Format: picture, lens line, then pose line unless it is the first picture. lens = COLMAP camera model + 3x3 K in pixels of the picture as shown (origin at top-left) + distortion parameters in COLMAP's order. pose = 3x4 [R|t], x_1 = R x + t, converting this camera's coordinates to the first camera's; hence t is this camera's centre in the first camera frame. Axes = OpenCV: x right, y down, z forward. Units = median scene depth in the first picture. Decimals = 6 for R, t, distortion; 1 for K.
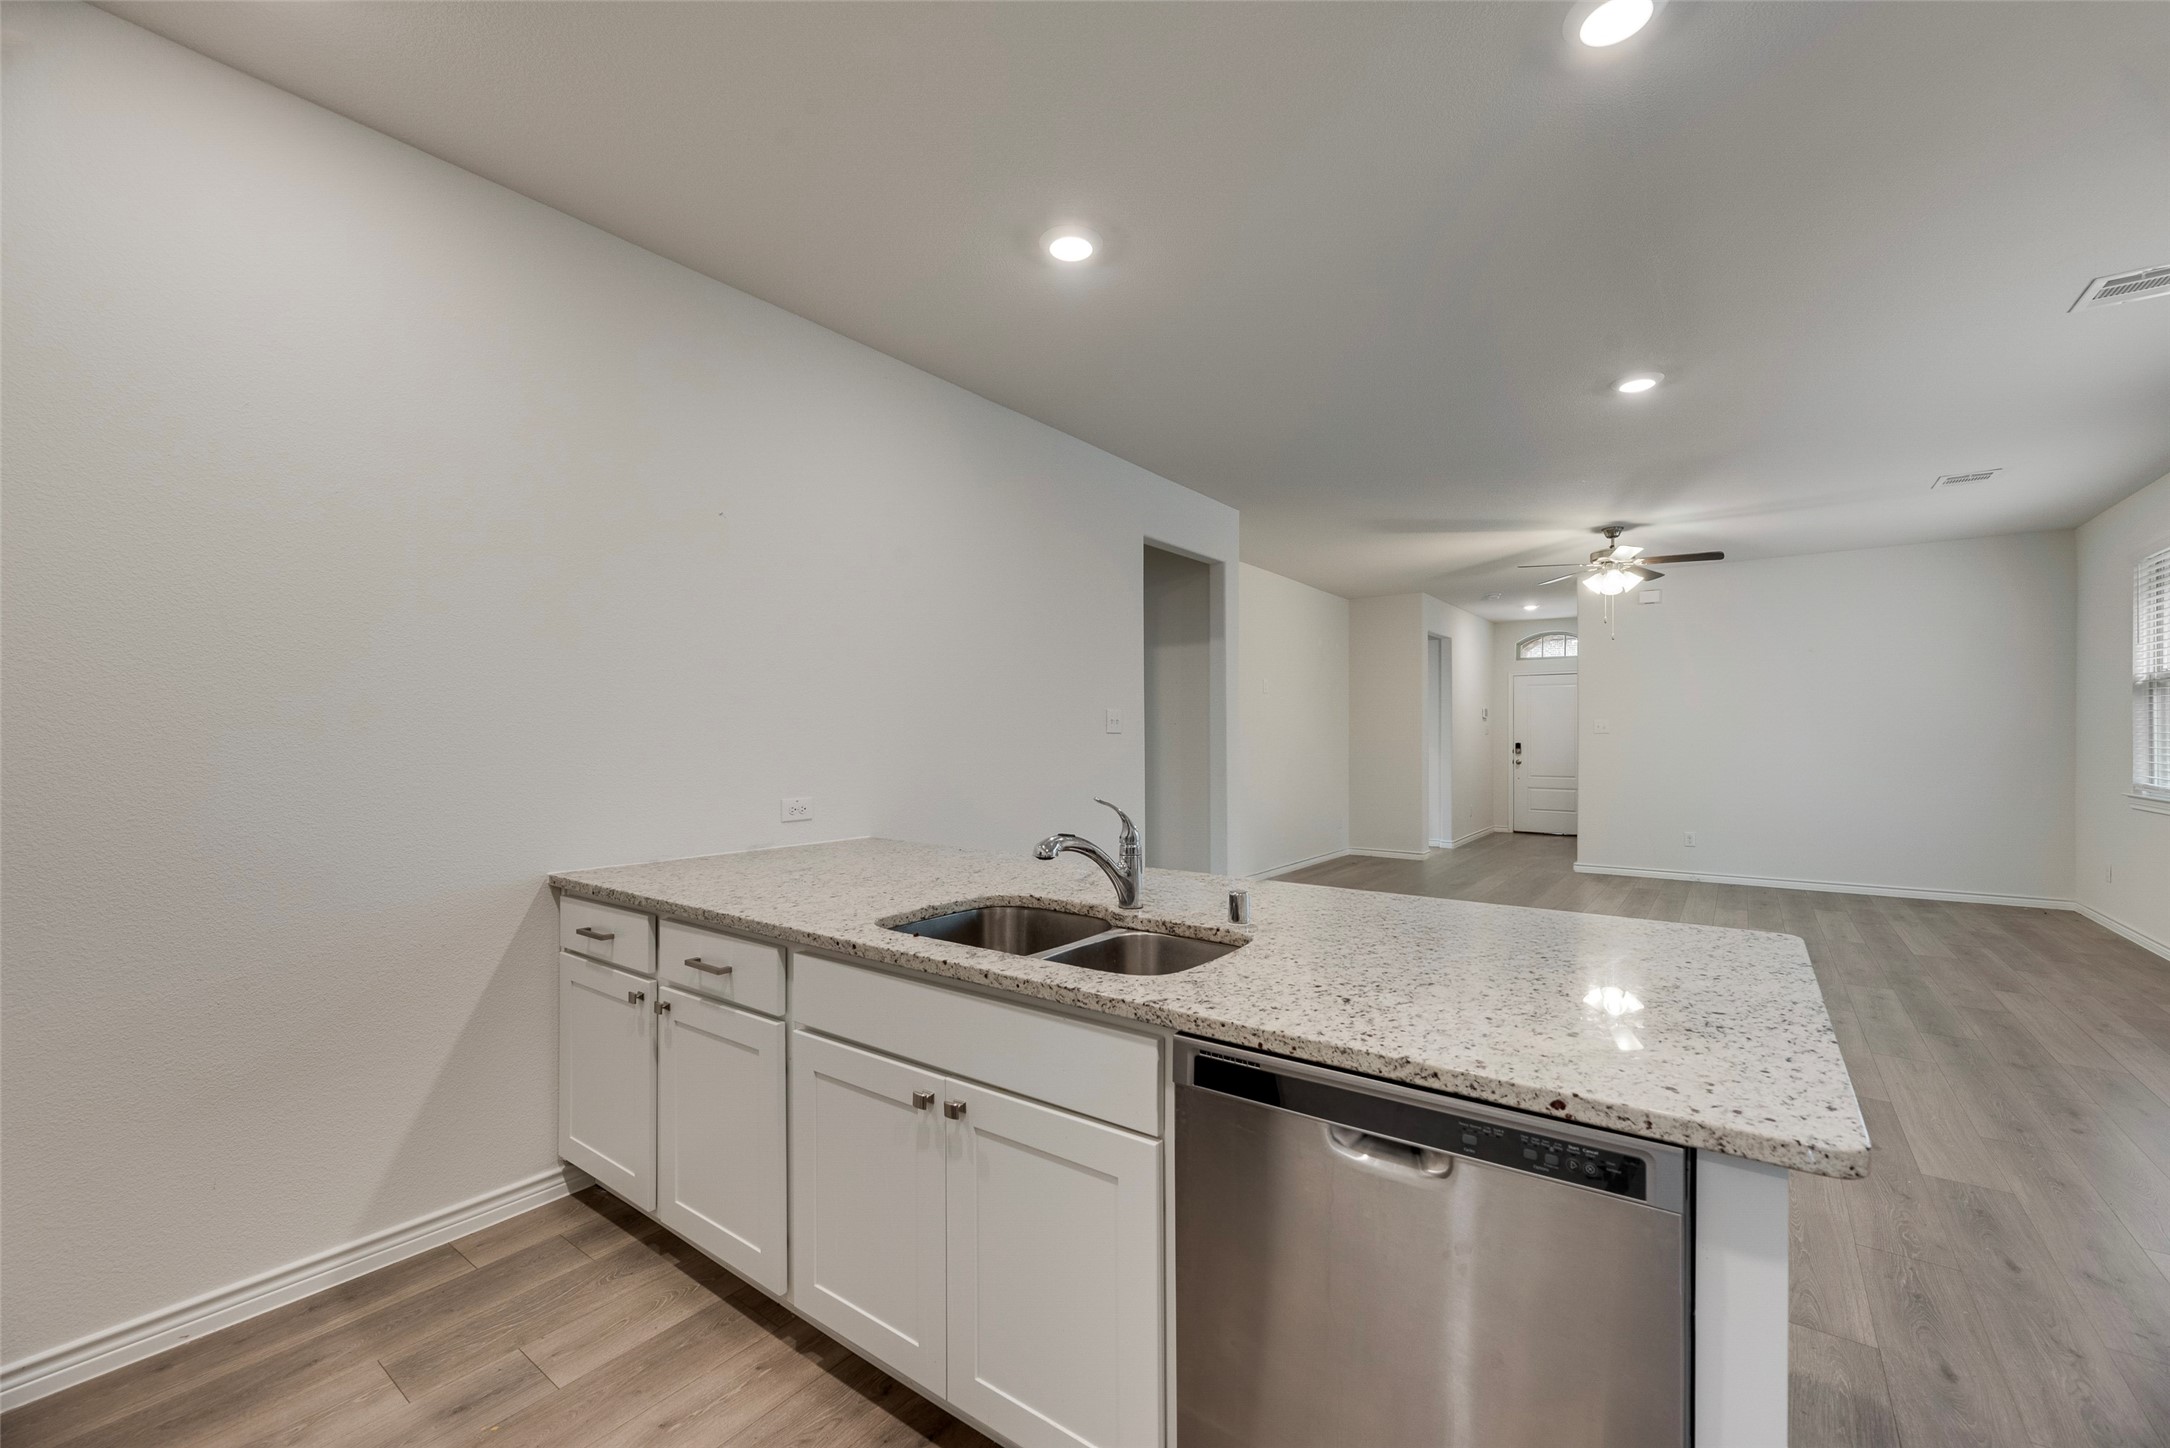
lens RADIAL K [[877.4, 0, 1090.2], [0, 877.4, 732.4], [0, 0, 1]] dist [0.000072, -0.000110]
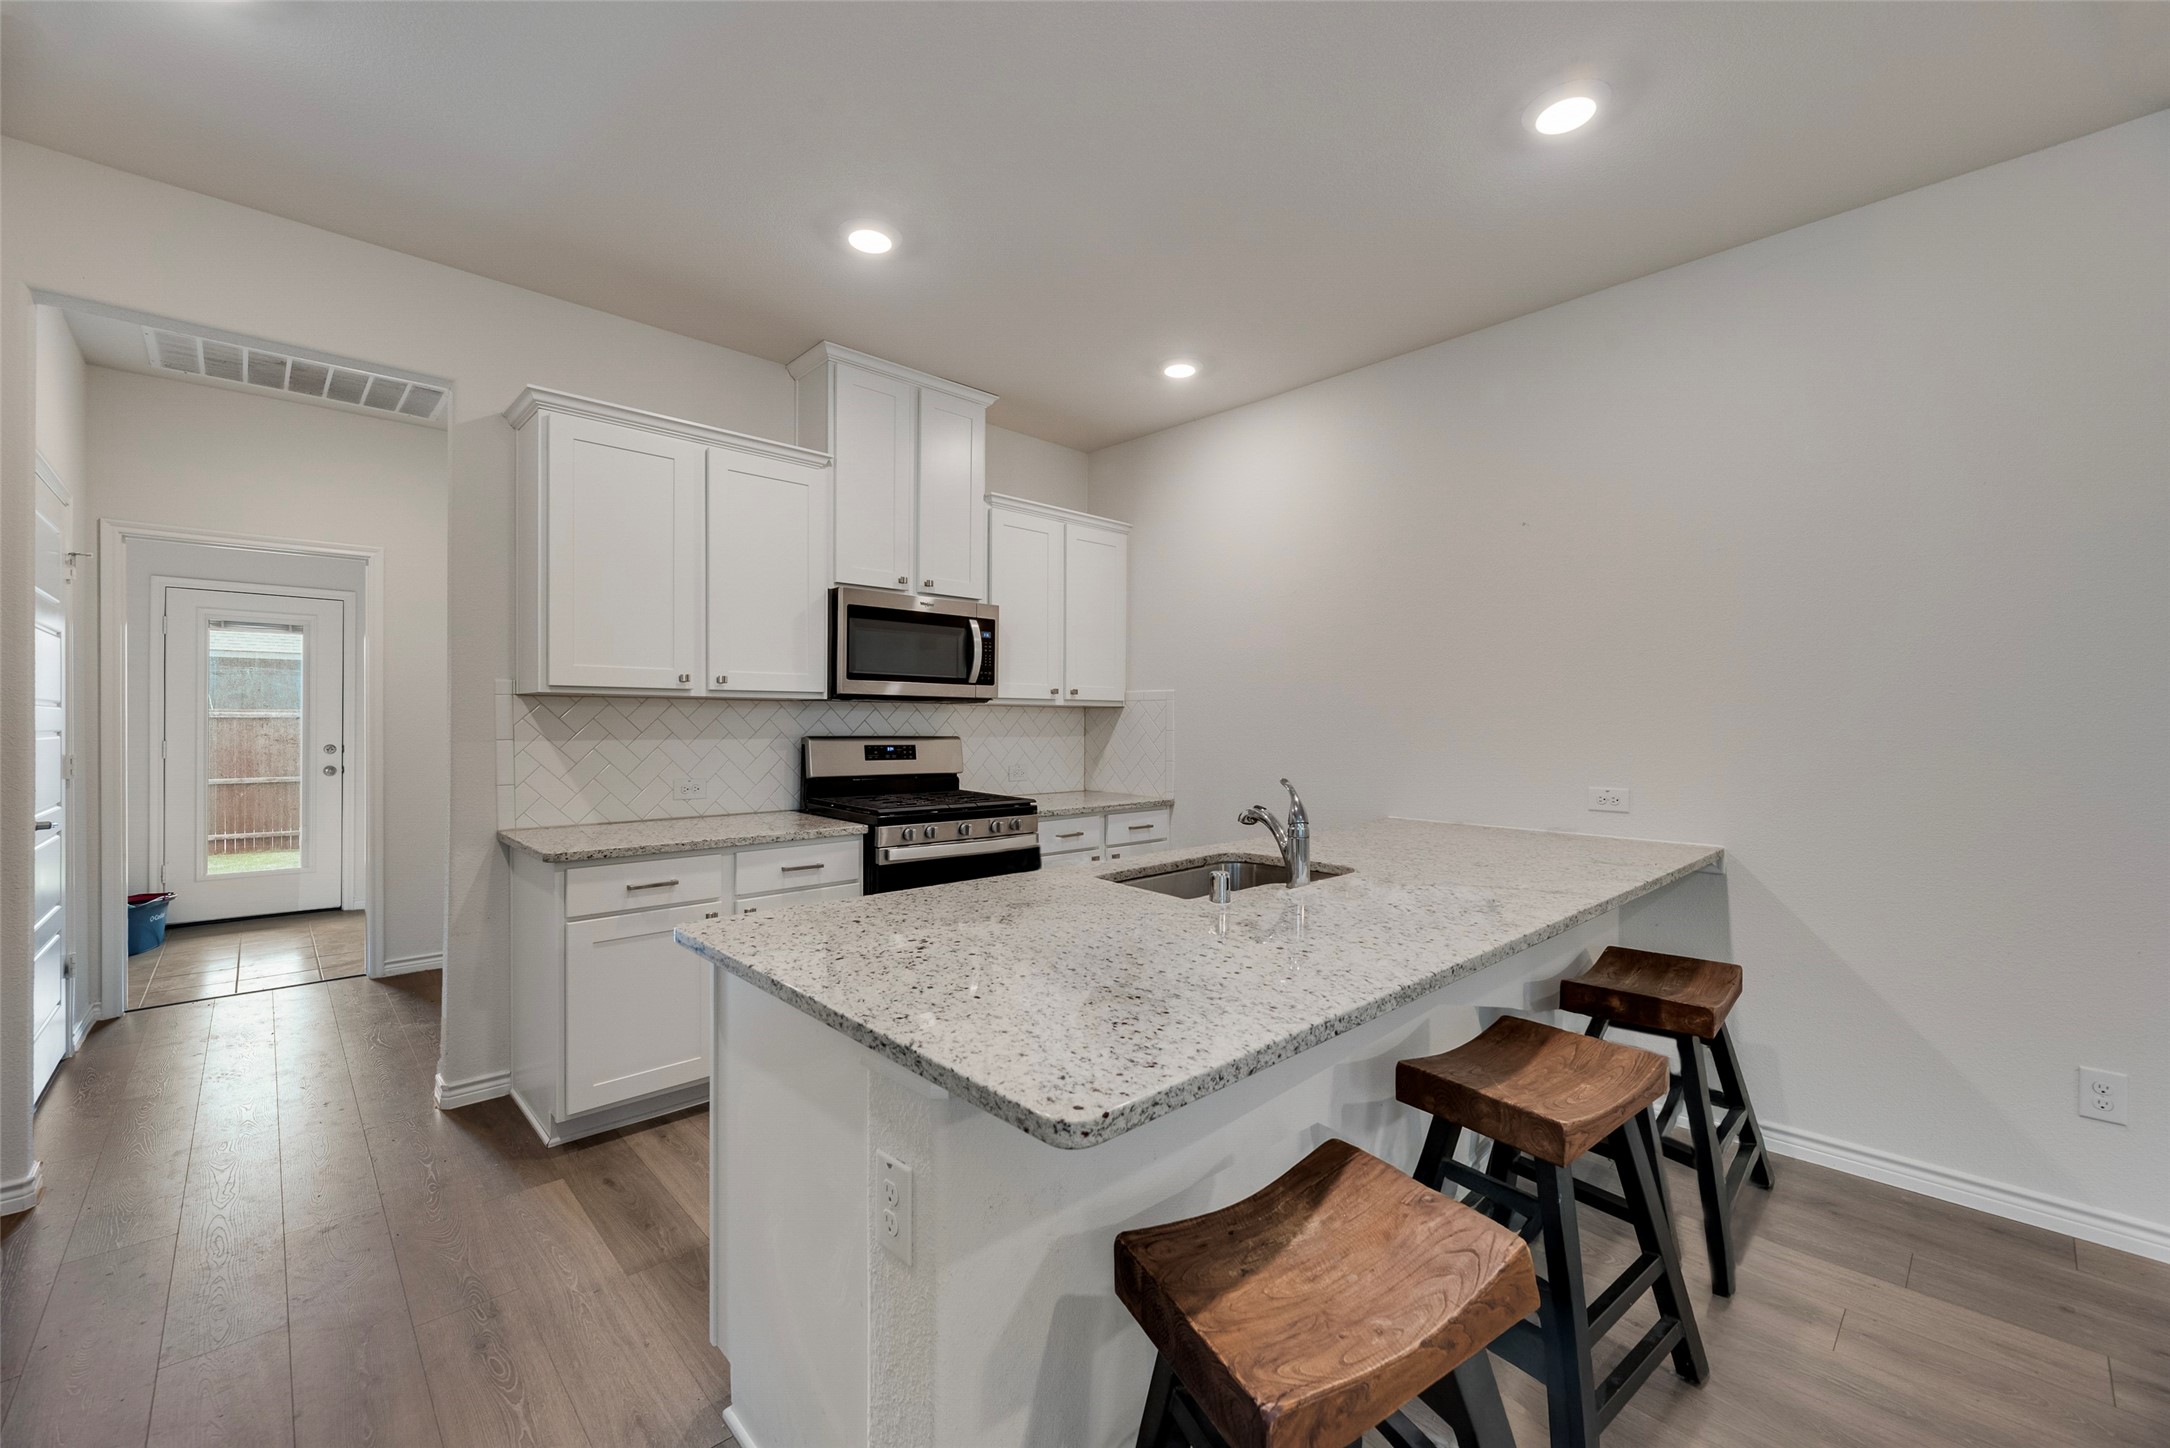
lens RADIAL K [[881.6, 0, 1090.8], [0, 881.6, 722.6], [0, 0, 1]] dist [-0.000503, 0.000293]
pose [[-0.177656, 0.000144, -0.984093, 1.095266], [-0.000897, 1.000000, 0.000309, 0.004619], [0.984092, 0.000937, -0.177656, 0.931419]]
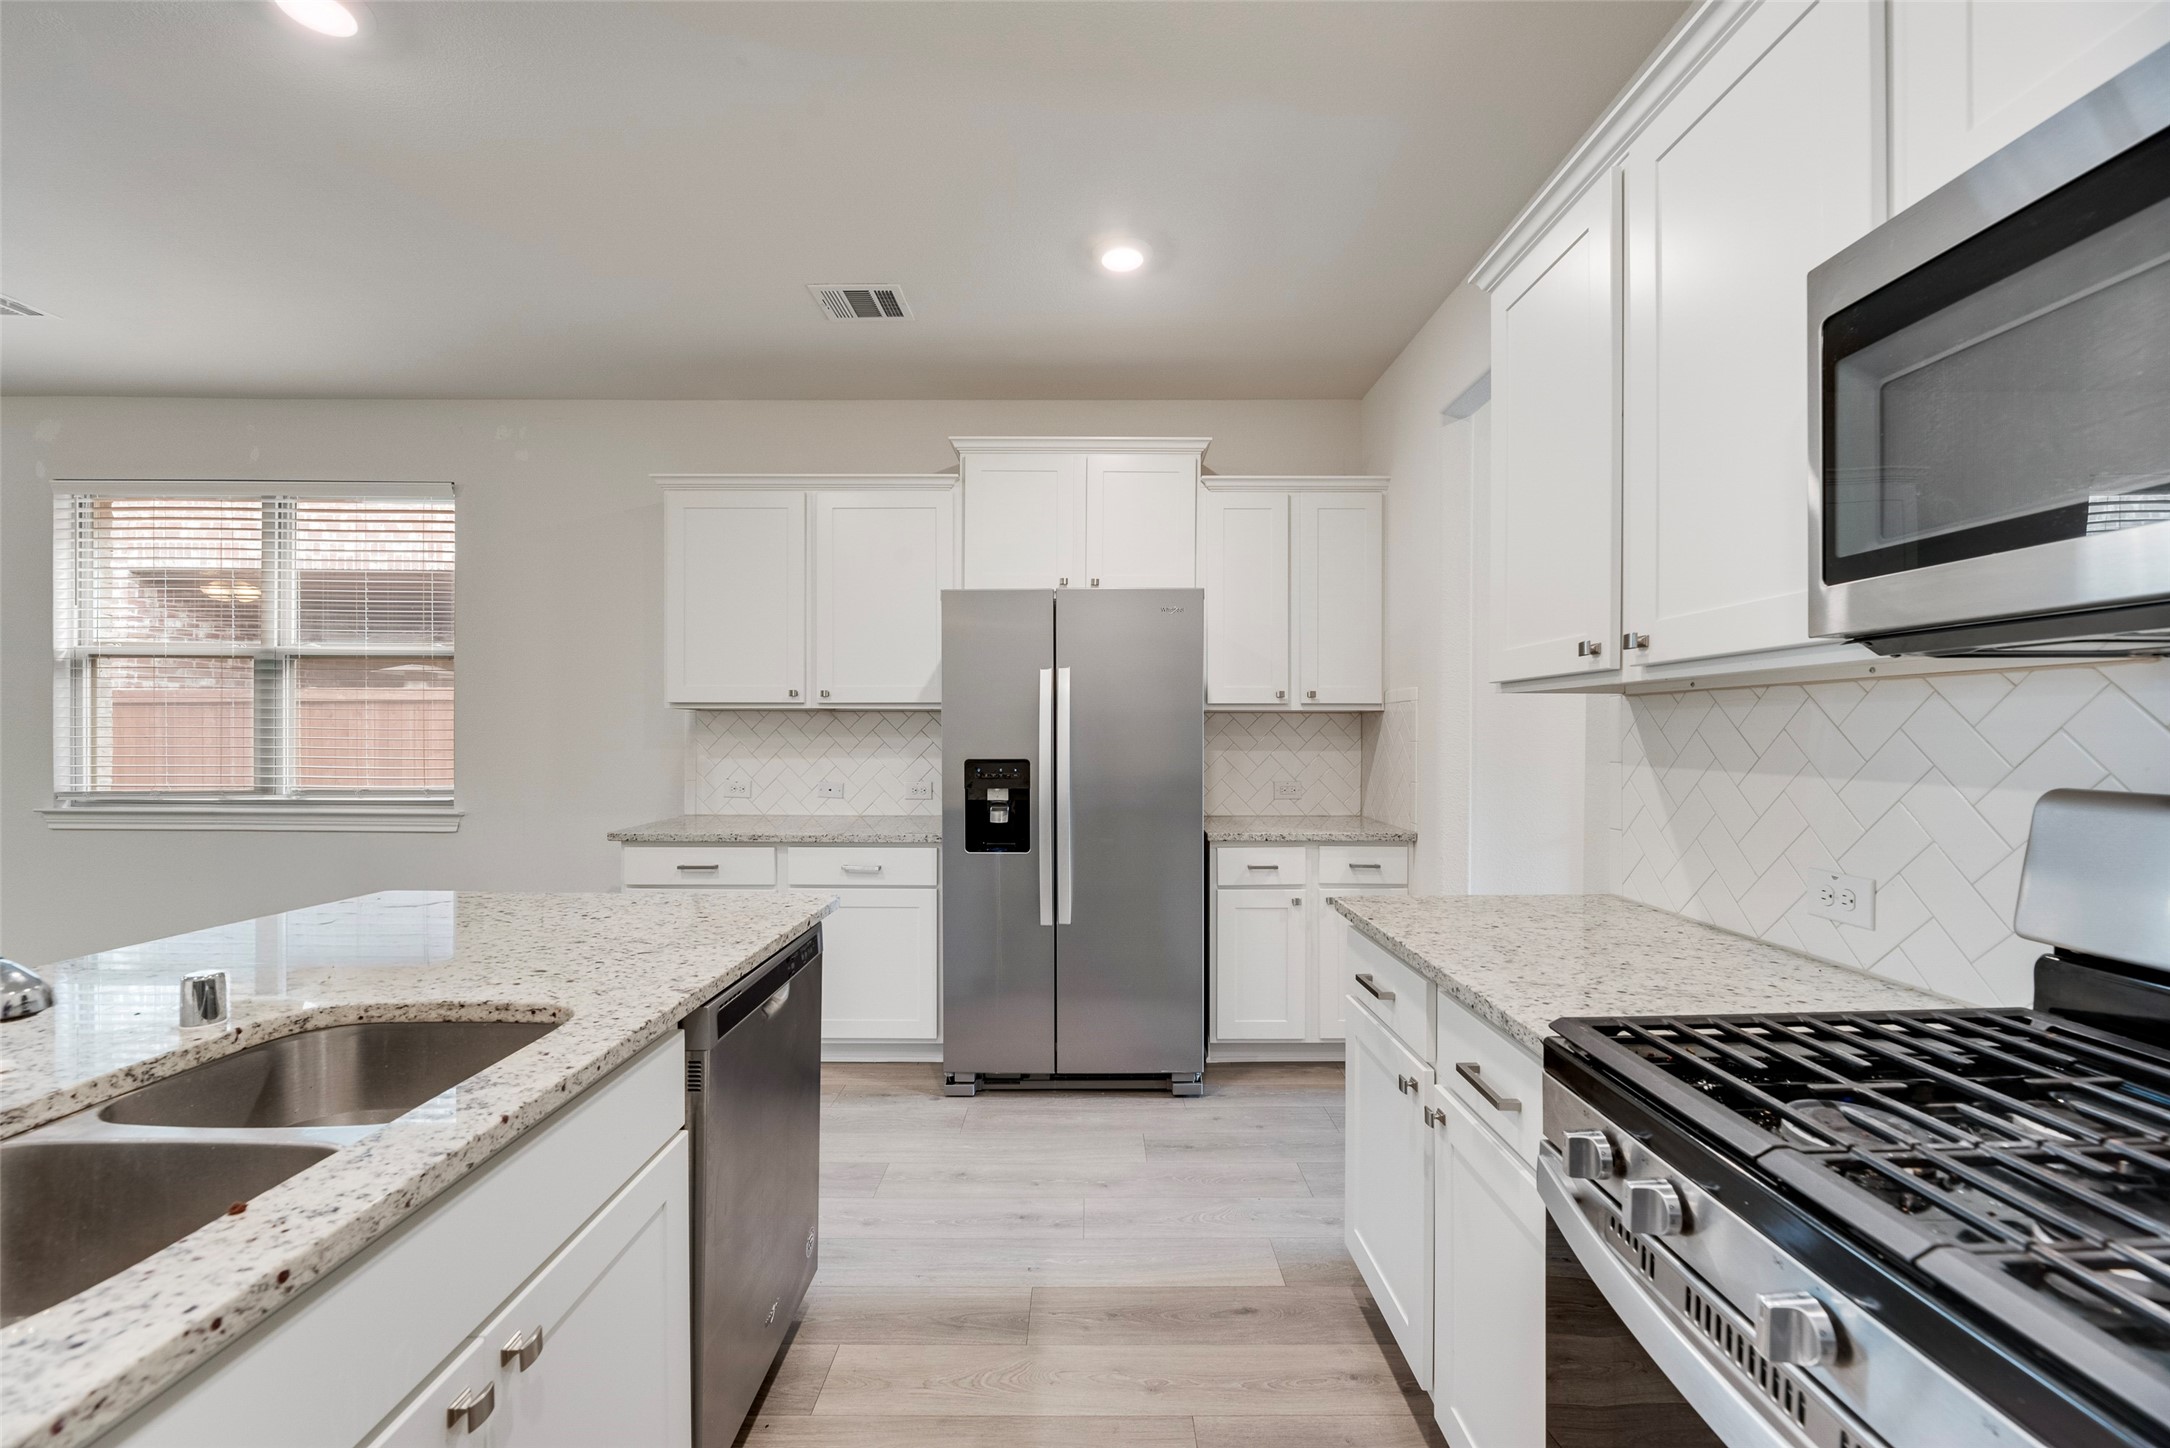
lens RADIAL K [[877.4, 0, 1090.2], [0, 877.4, 732.4], [0, 0, 1]] dist [0.000072, -0.000110]
pose [[-0.593540, -0.001557, 0.804803, -0.635770], [-0.006252, 0.999977, -0.002675, 0.007073], [-0.804780, -0.006619, -0.593536, 0.774634]]
